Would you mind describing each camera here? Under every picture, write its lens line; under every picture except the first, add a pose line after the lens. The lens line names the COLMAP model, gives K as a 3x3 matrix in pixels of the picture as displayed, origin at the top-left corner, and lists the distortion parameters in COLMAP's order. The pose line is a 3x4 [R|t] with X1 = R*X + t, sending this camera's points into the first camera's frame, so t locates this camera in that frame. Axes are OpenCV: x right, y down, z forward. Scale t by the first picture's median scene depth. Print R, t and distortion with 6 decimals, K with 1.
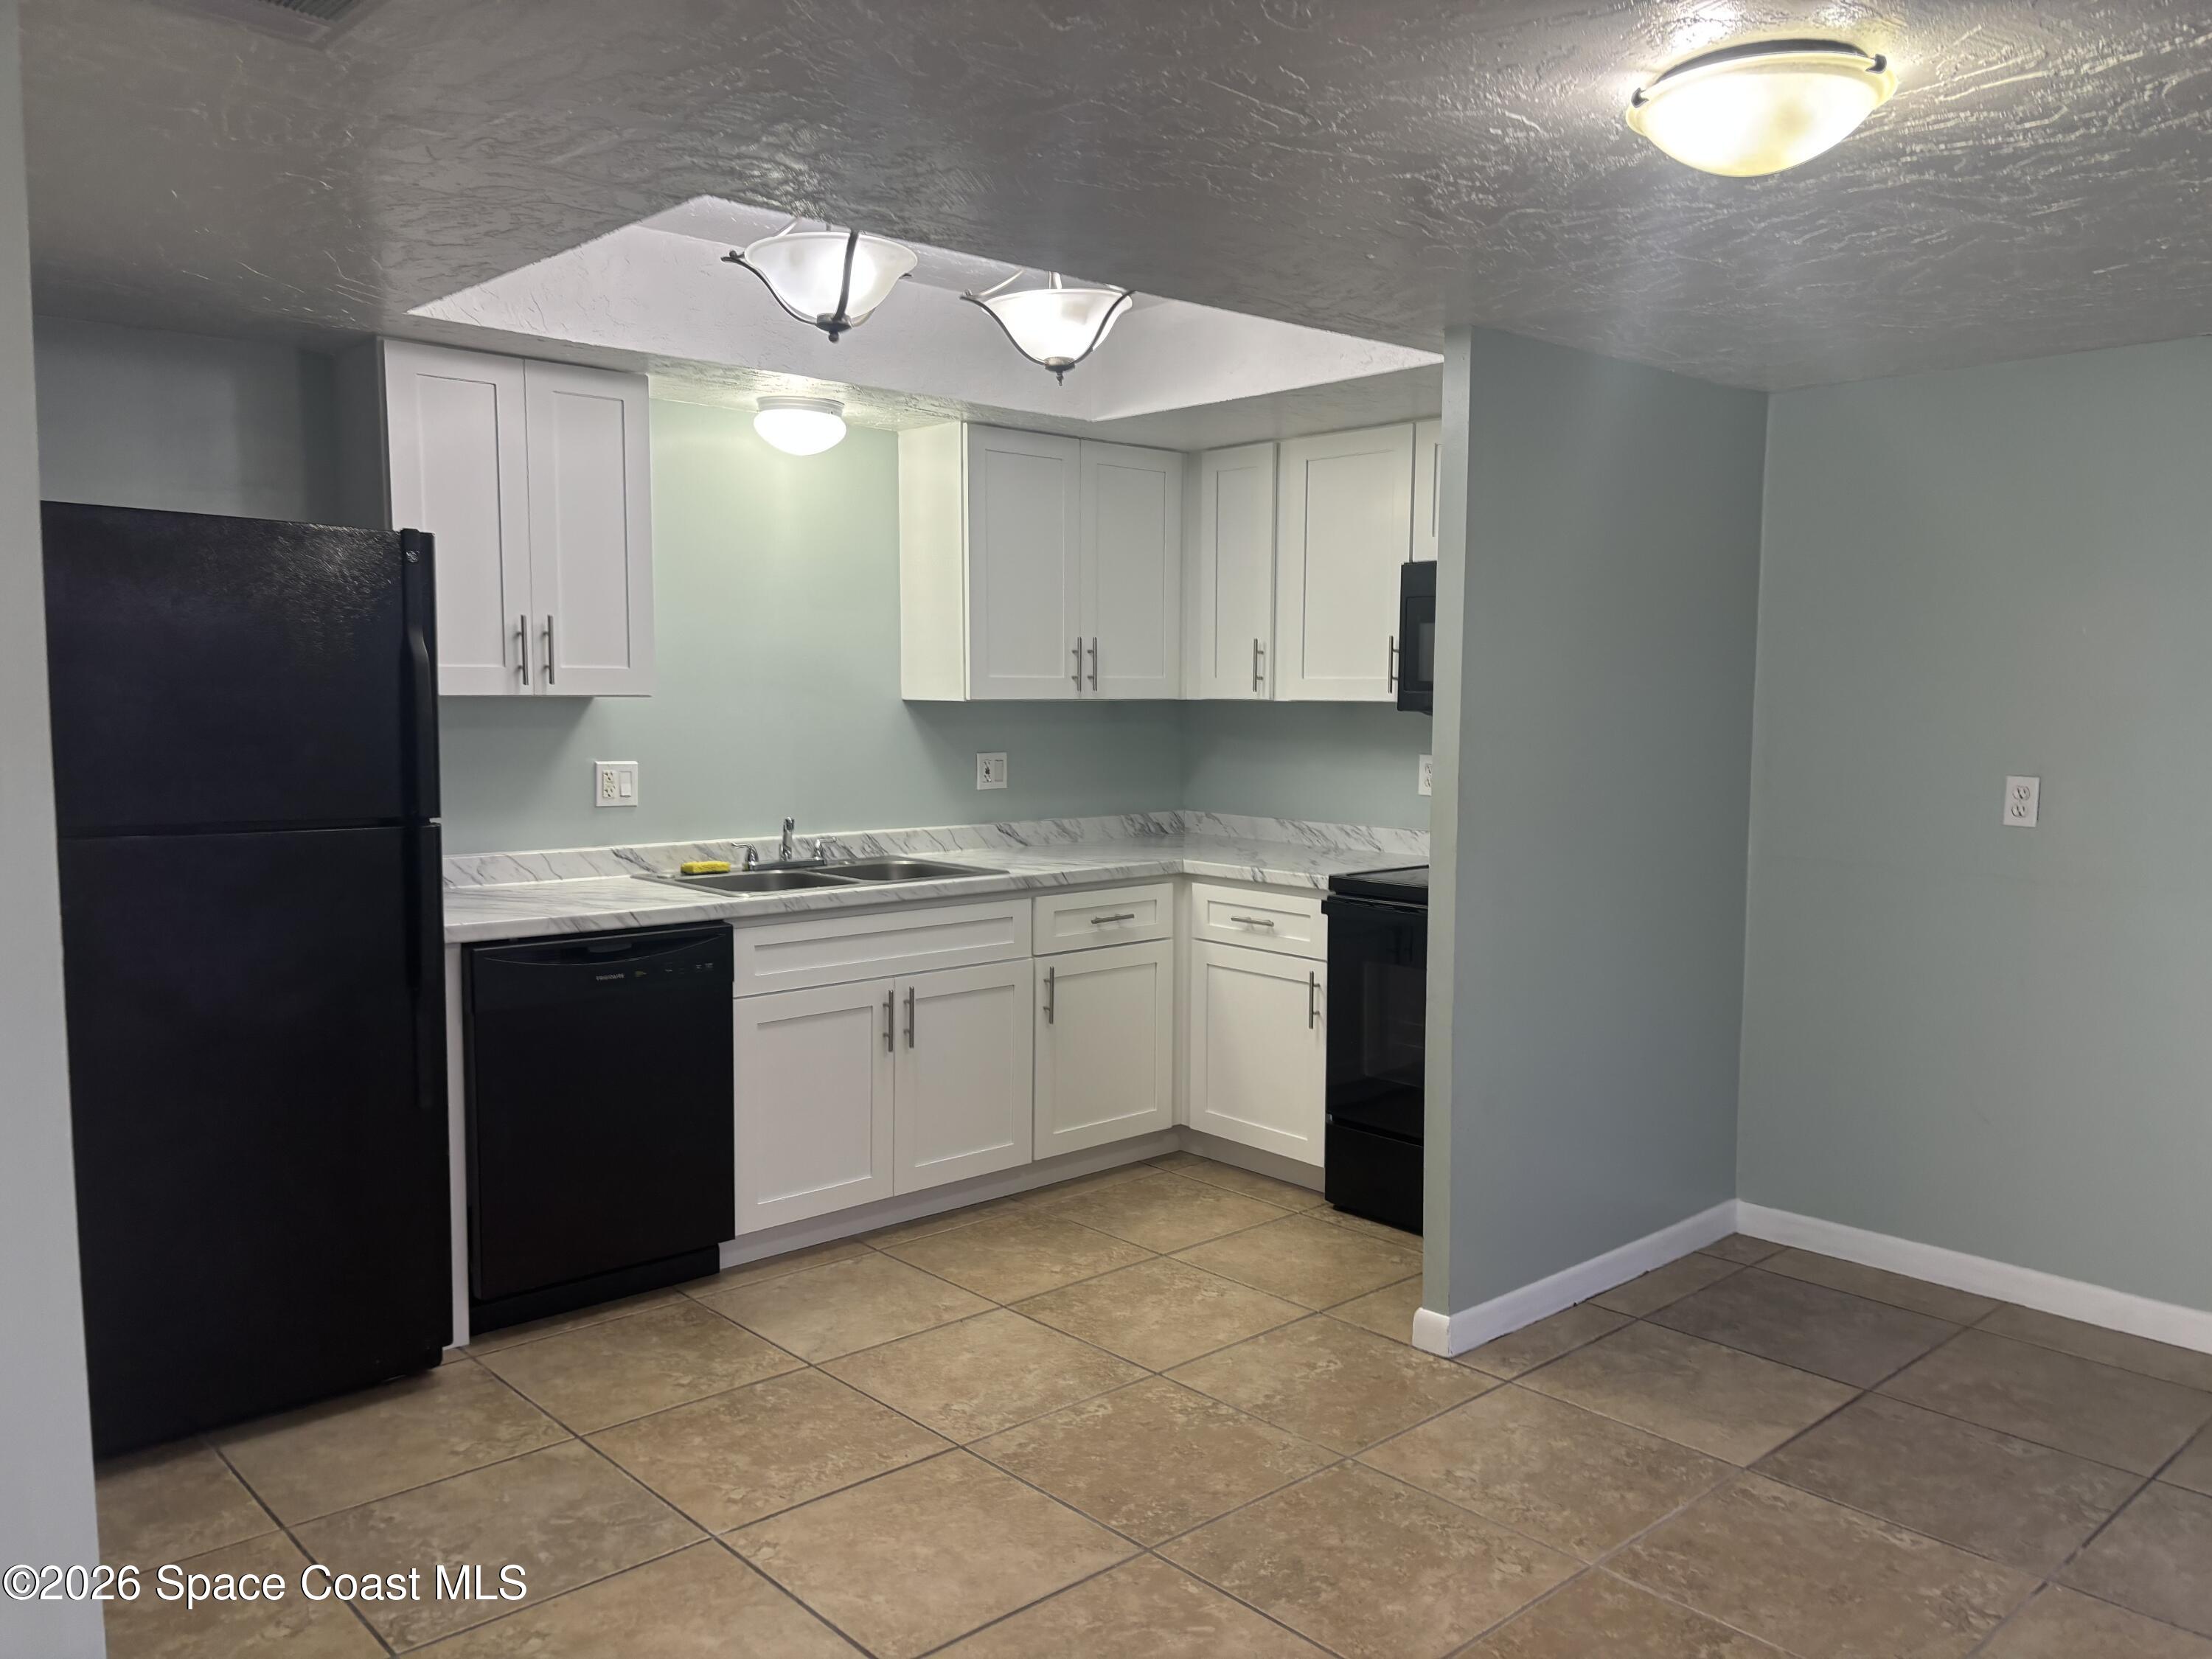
lens RADIAL K [[1671.4, 0, 1103.8], [0, 1671.4, 839.2], [0, 0, 1]] dist [0.066665, -0.075255]
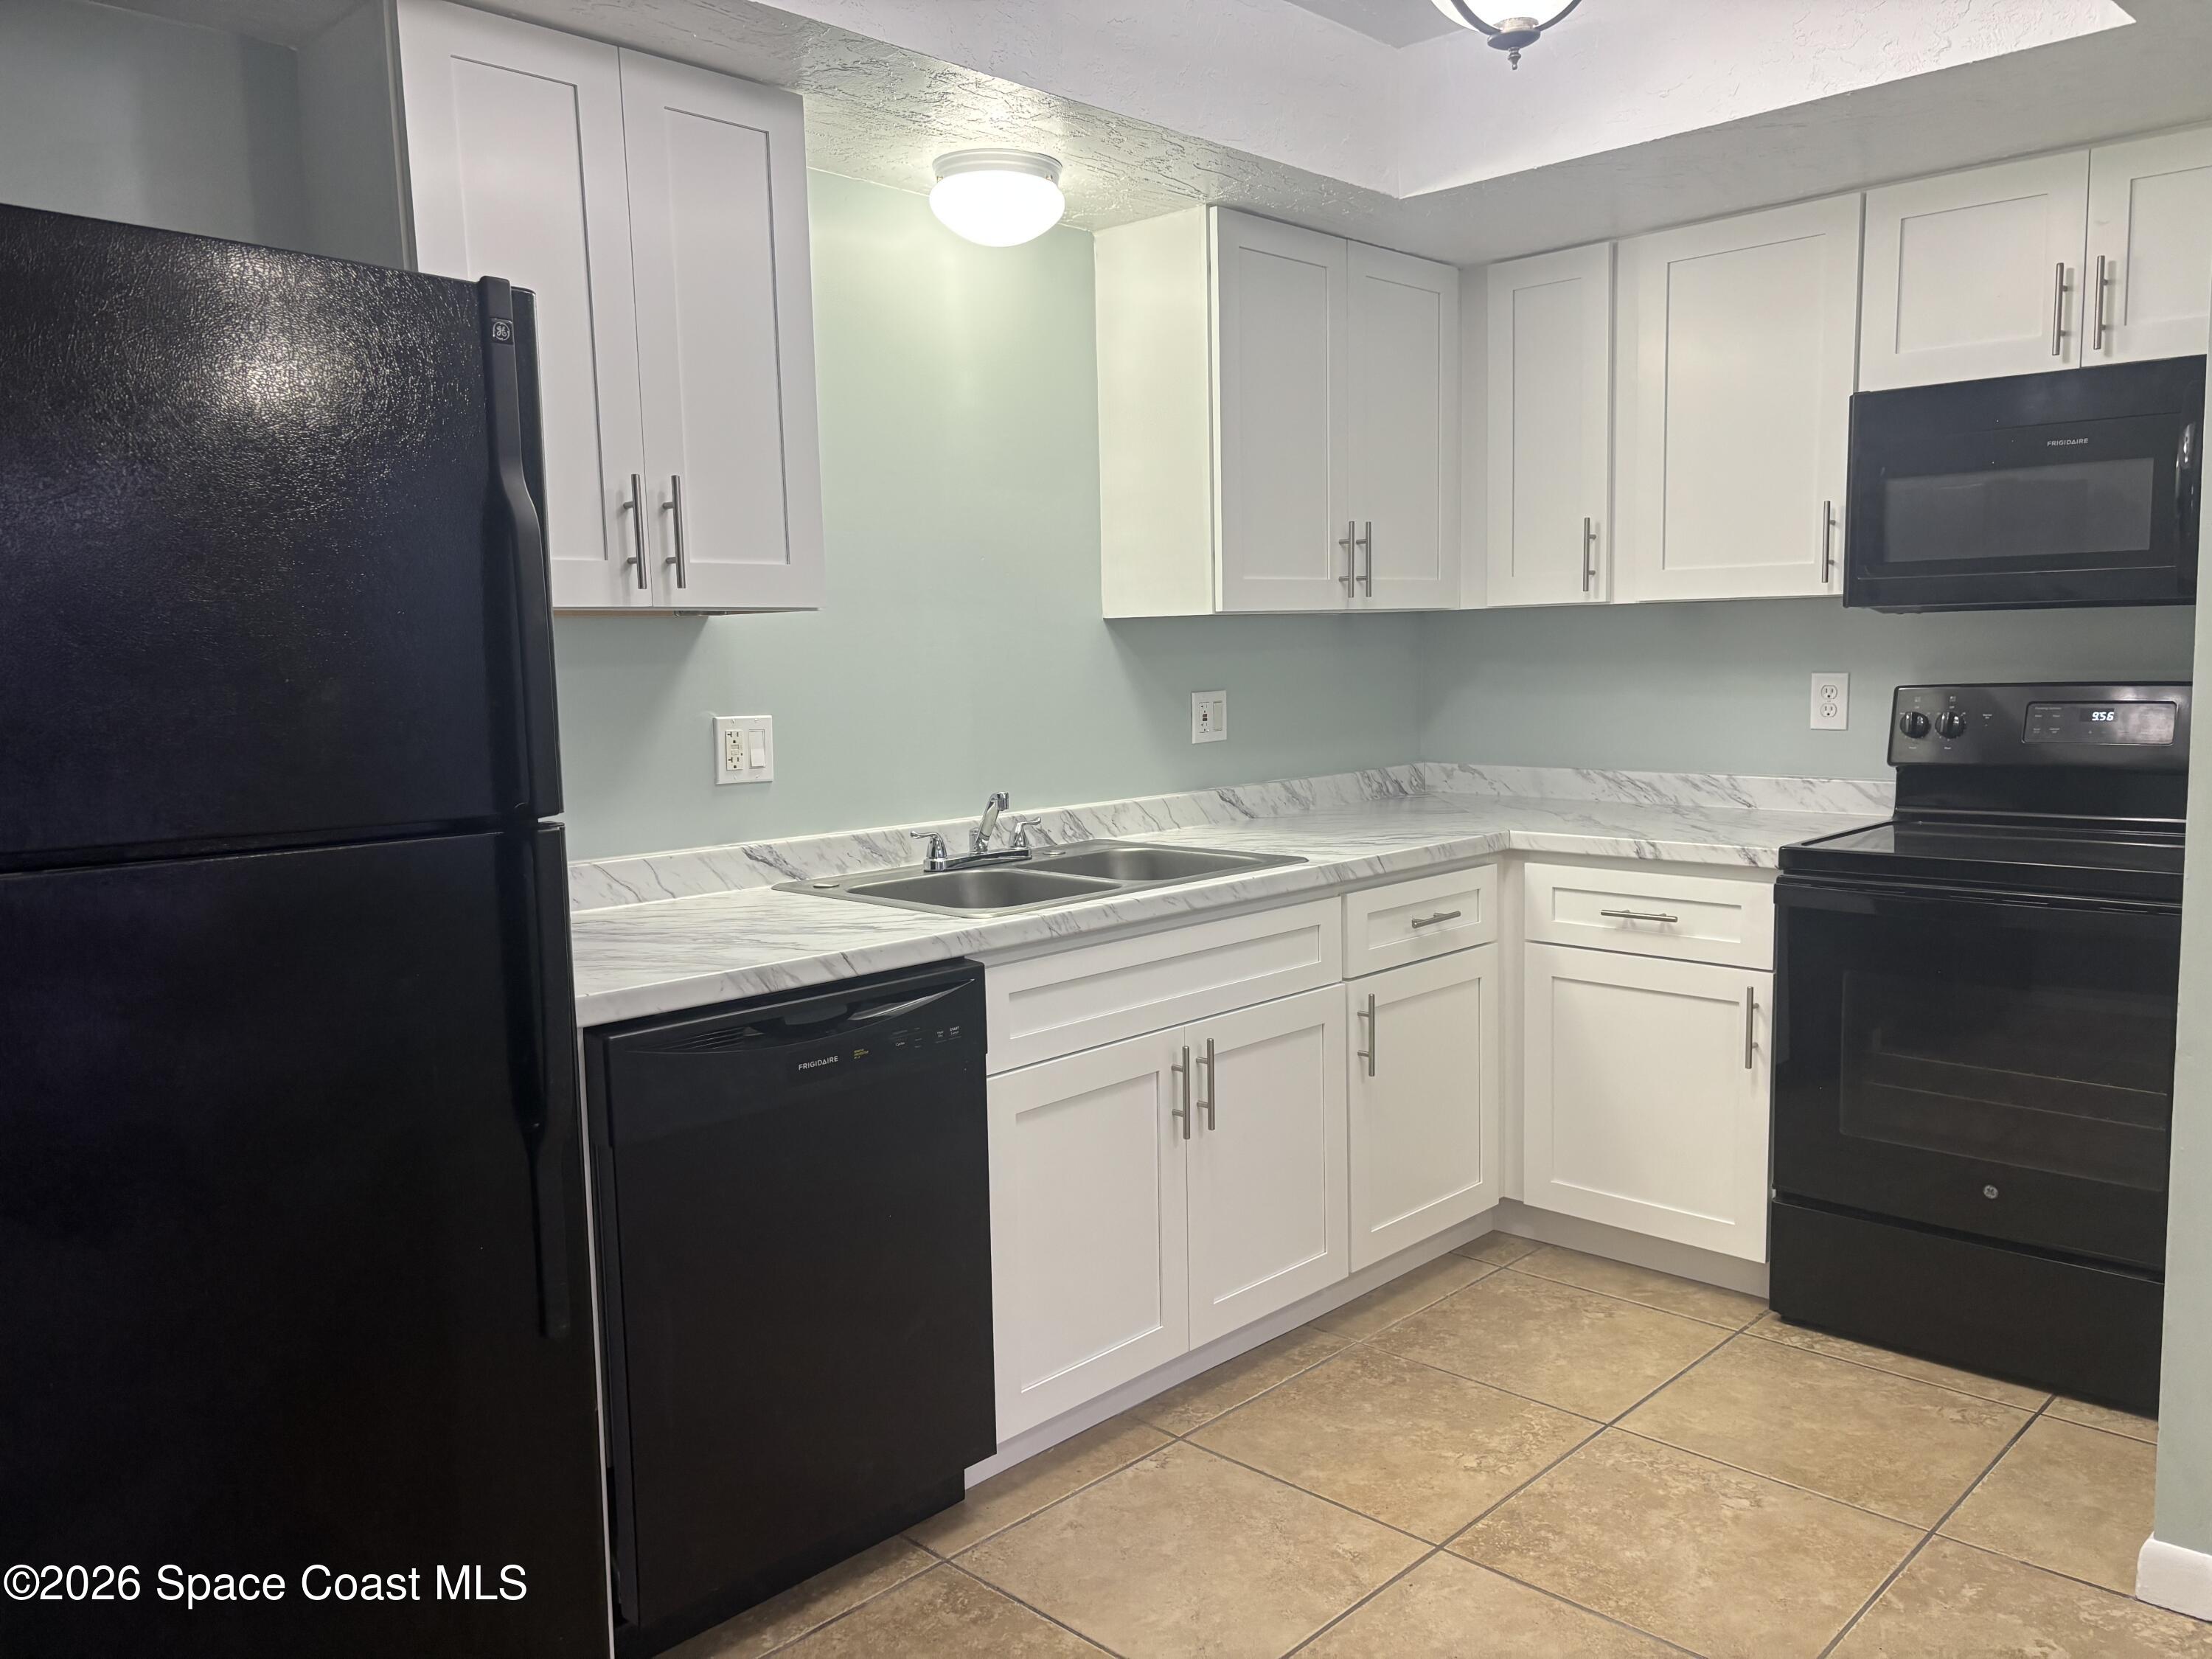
lens RADIAL K [[1703.6, 0, 1119.9], [0, 1703.6, 838.0], [0, 0, 1]] dist [0.073115, -0.089454]
pose [[0.997631, -0.035777, 0.058758, -0.188027], [0.034461, 0.999135, 0.023258, -0.008593], [-0.059539, -0.021178, 0.998001, 0.325871]]
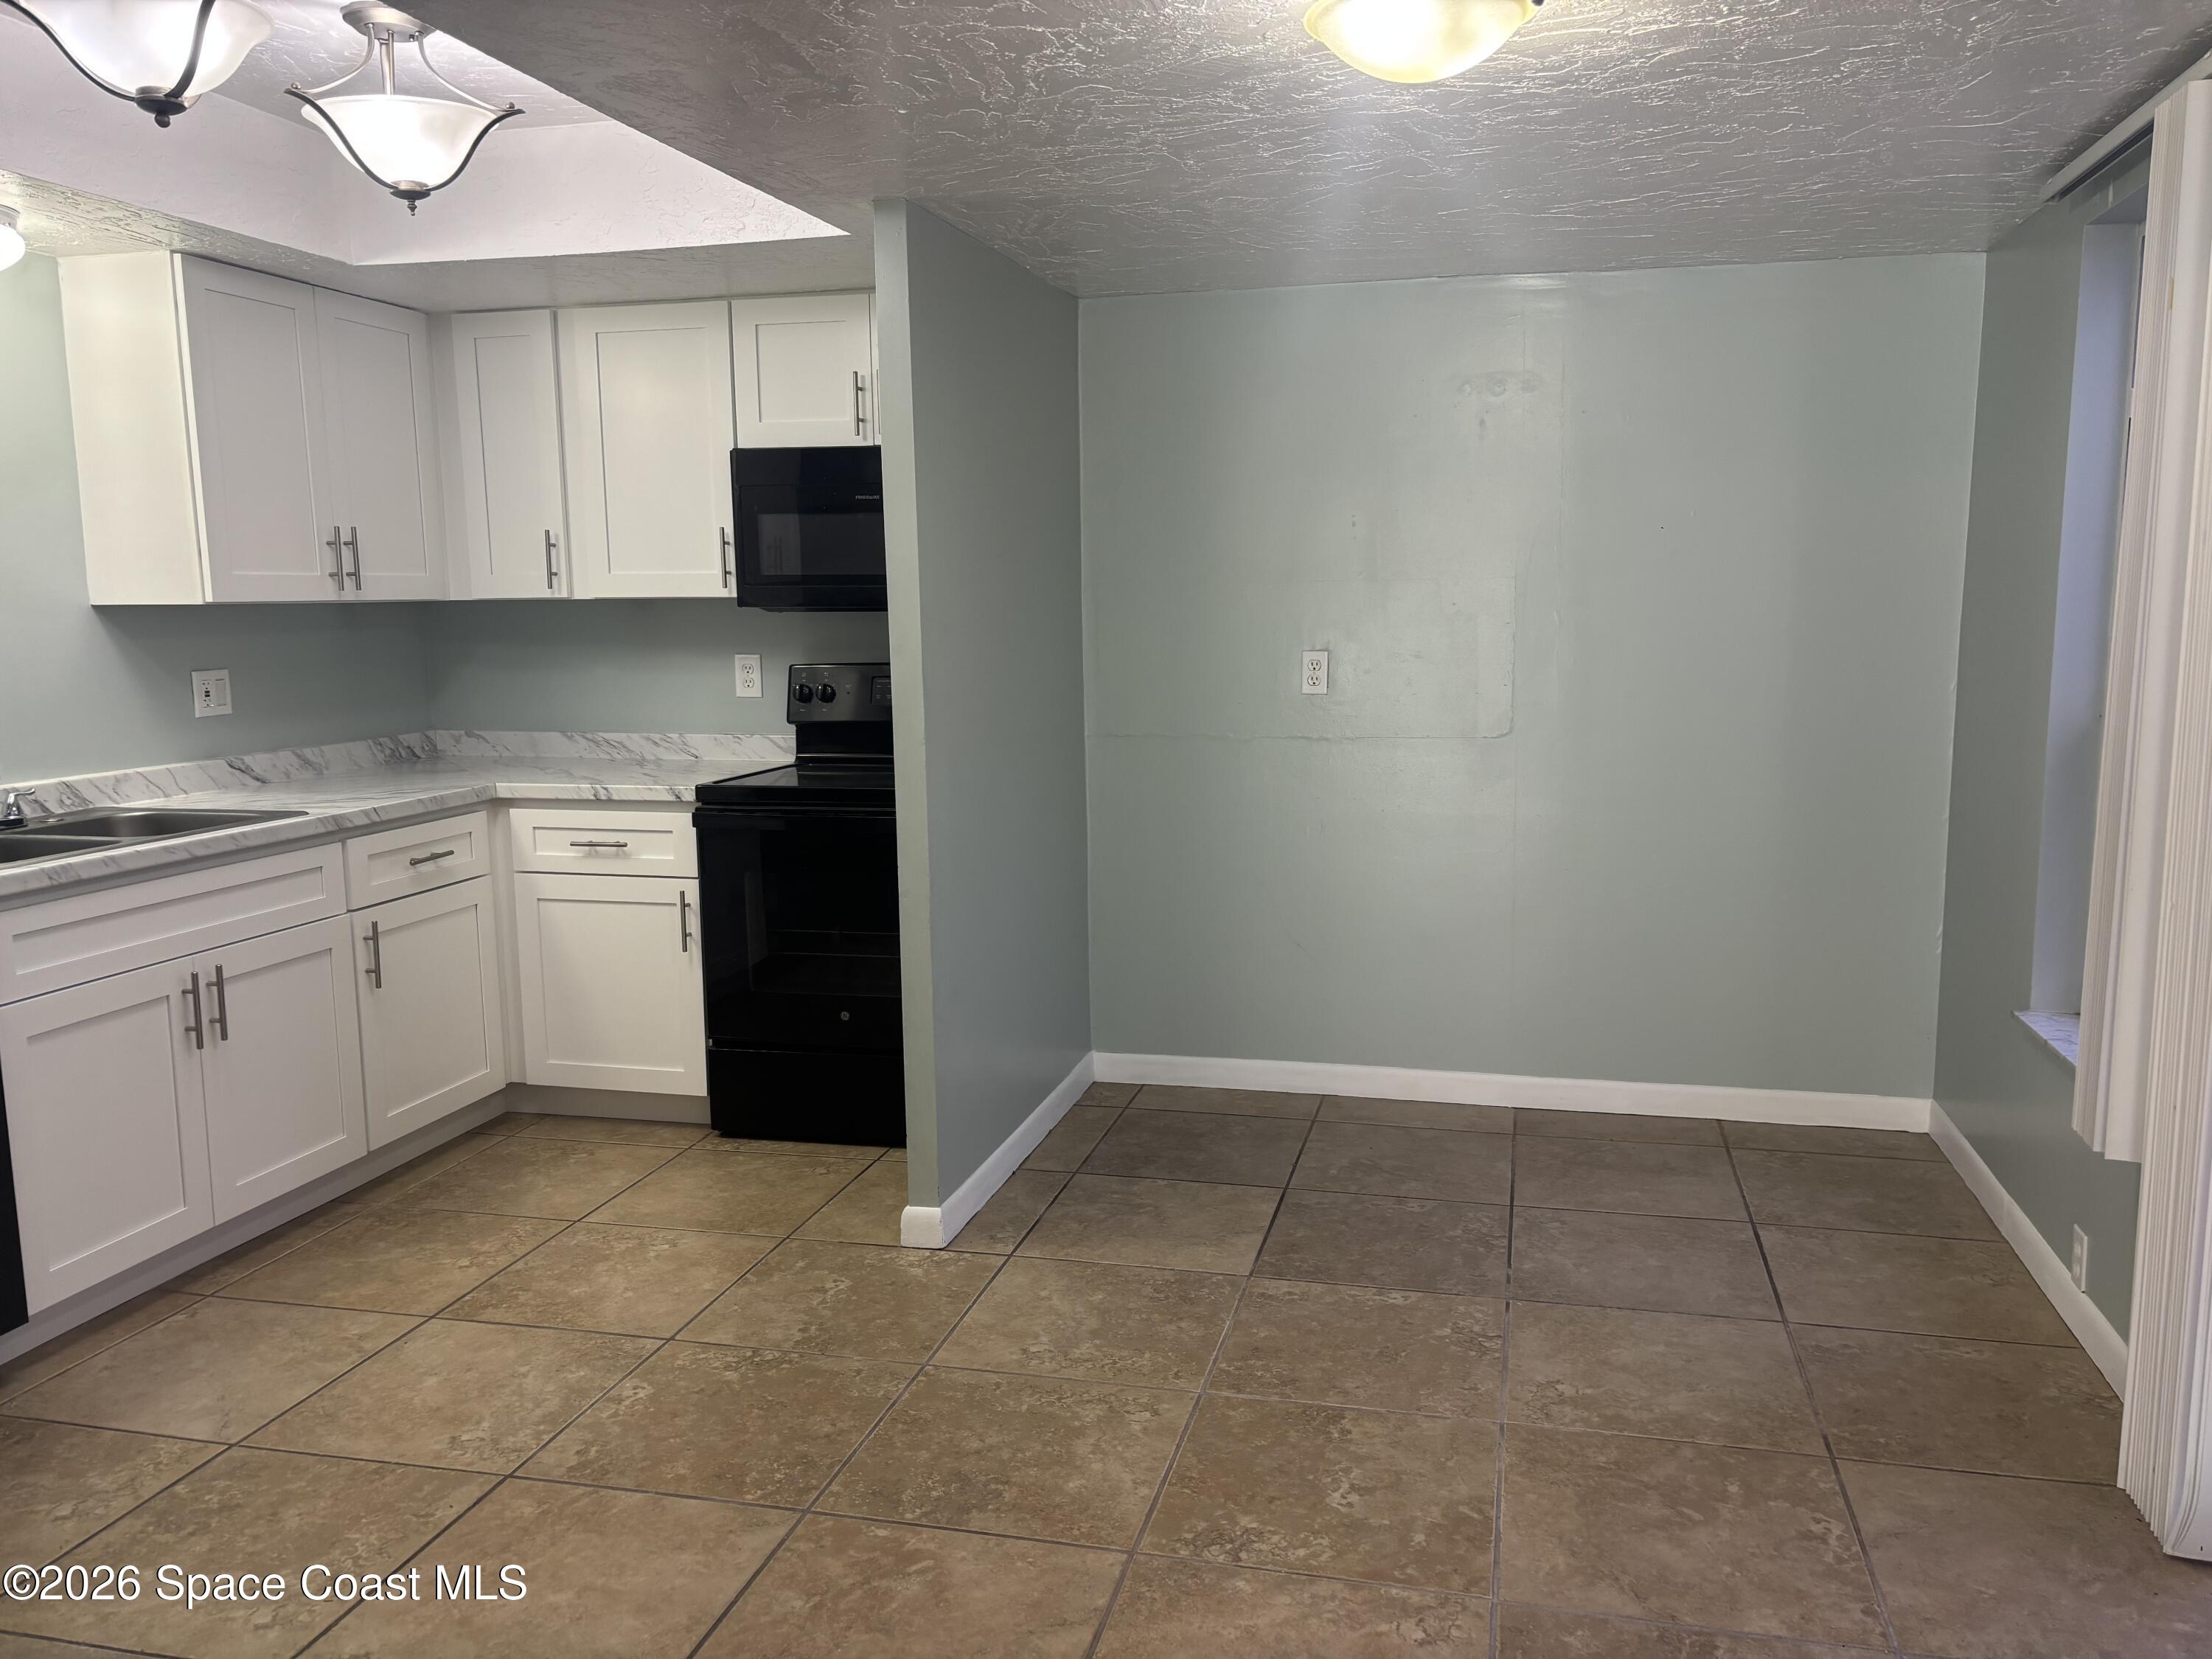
lens RADIAL K [[1680.3, 0, 1134.5], [0, 1680.3, 833.5], [0, 0, 1]] dist [0.021882, -0.005412]
pose [[0.831064, -0.094576, 0.548076, -0.187977], [0.067683, 0.995310, 0.069122, -0.000037], [-0.552043, -0.020350, 0.833567, 0.087747]]
